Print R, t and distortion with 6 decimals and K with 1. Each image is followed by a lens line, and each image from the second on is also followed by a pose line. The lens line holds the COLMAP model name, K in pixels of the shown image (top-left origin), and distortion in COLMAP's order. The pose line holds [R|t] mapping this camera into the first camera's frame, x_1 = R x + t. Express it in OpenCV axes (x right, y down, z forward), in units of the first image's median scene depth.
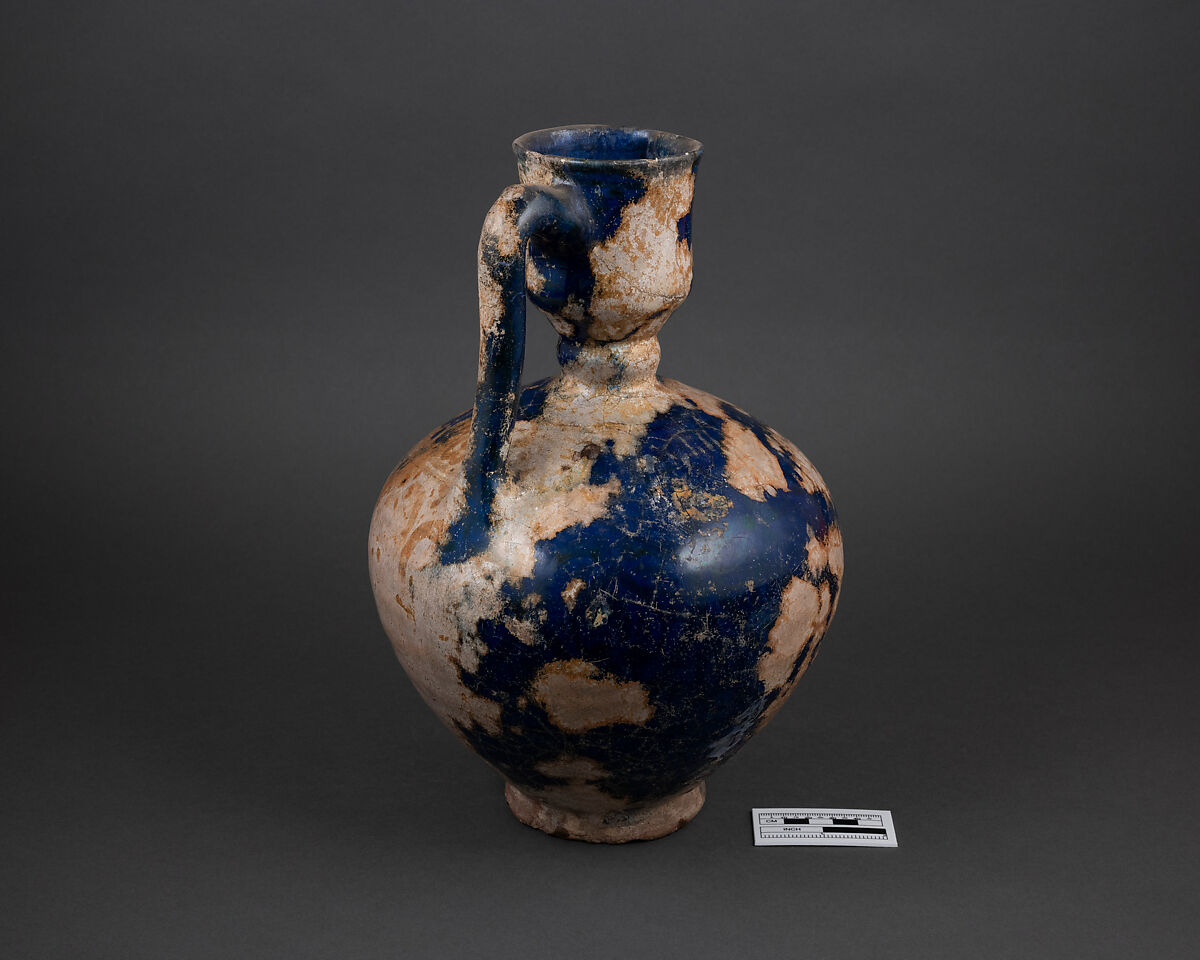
lens RADIAL K [[2053.5, 0, 597.9], [0, 2053.5, 480.9], [0, 0, 1]] dist [0.031645, 0.000000]
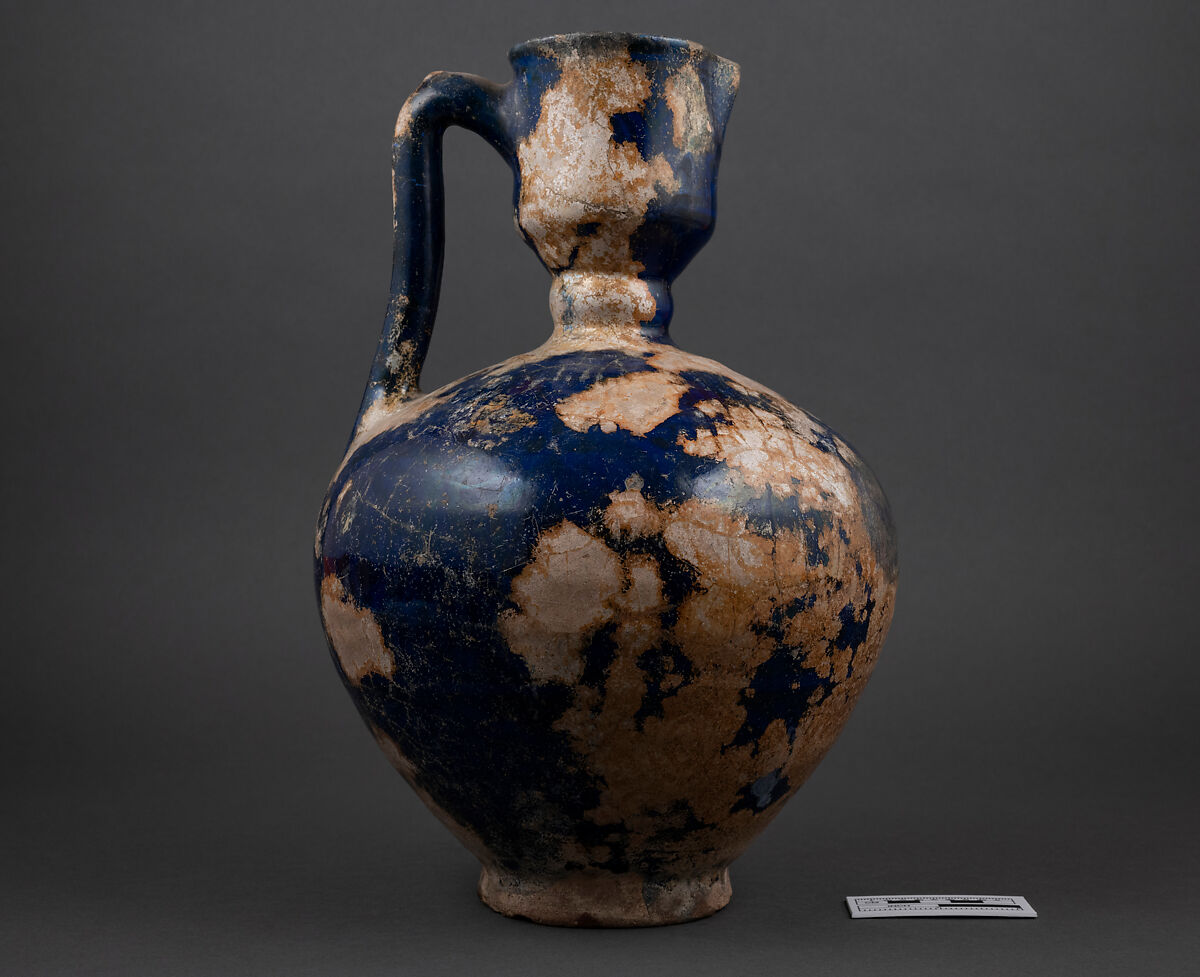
lens RADIAL K [[2084.2, 0, 595.2], [0, 2084.2, 487.0], [0, 0, 1]] dist [0.019420, 0.000000]
pose [[0.564473, 0.014538, -0.825323, 0.749519], [-0.298819, 0.935630, -0.187894, 0.179675], [0.769465, 0.352684, 0.532482, 0.601912]]
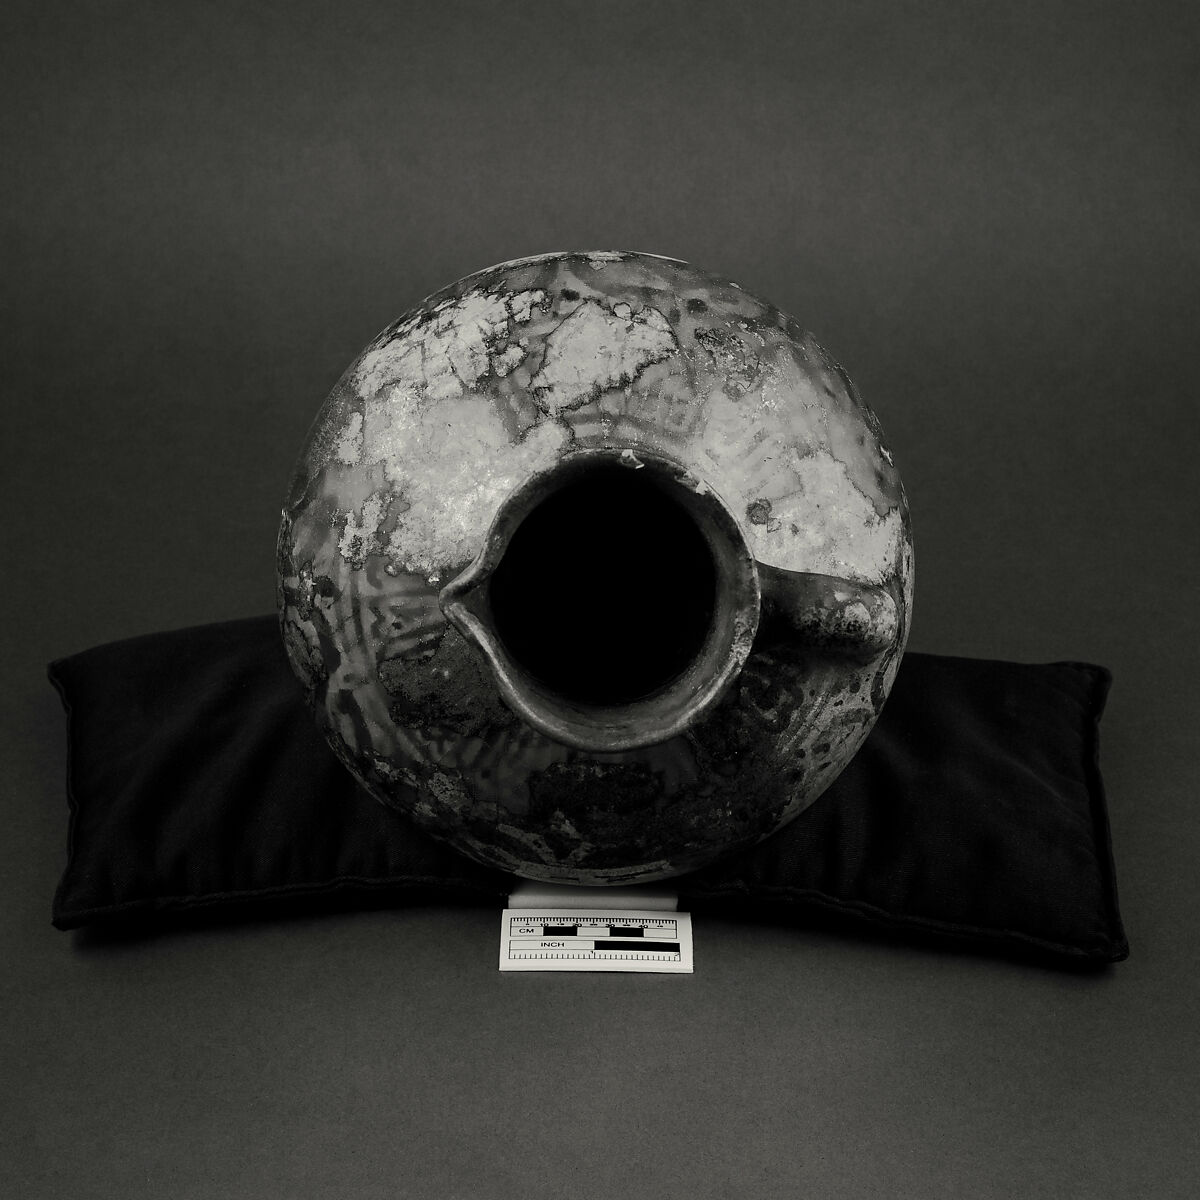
lens RADIAL K [[2600.3, 0, 594.7], [0, 2600.3, 600.4], [0, 0, 1]] dist [0.106683, 0.000000]
pose [[-0.497145, -0.865151, -0.066034, 0.062097], [0.274917, -0.229245, 0.933738, -0.933602], [-0.822963, 0.446049, 0.351813, 0.740939]]
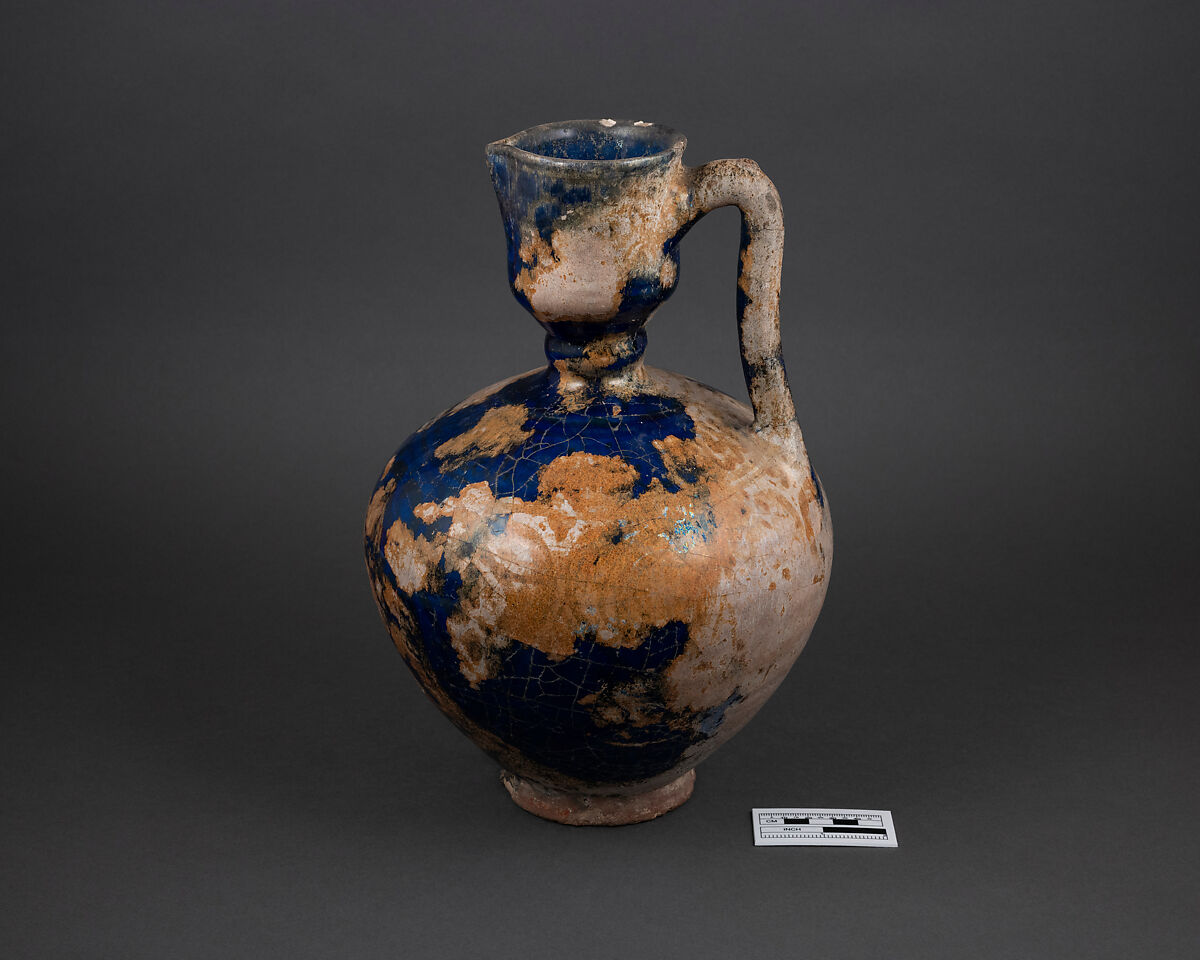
lens RADIAL K [[2053.5, 0, 600.3], [0, 2053.5, 480.3], [0, 0, 1]] dist [0.031645, 0.000000]
pose [[-0.468440, -0.332271, 0.818633, -0.897933], [0.312349, 0.804462, 0.505252, -0.551033], [-0.826440, 0.492379, -0.273058, 1.387598]]
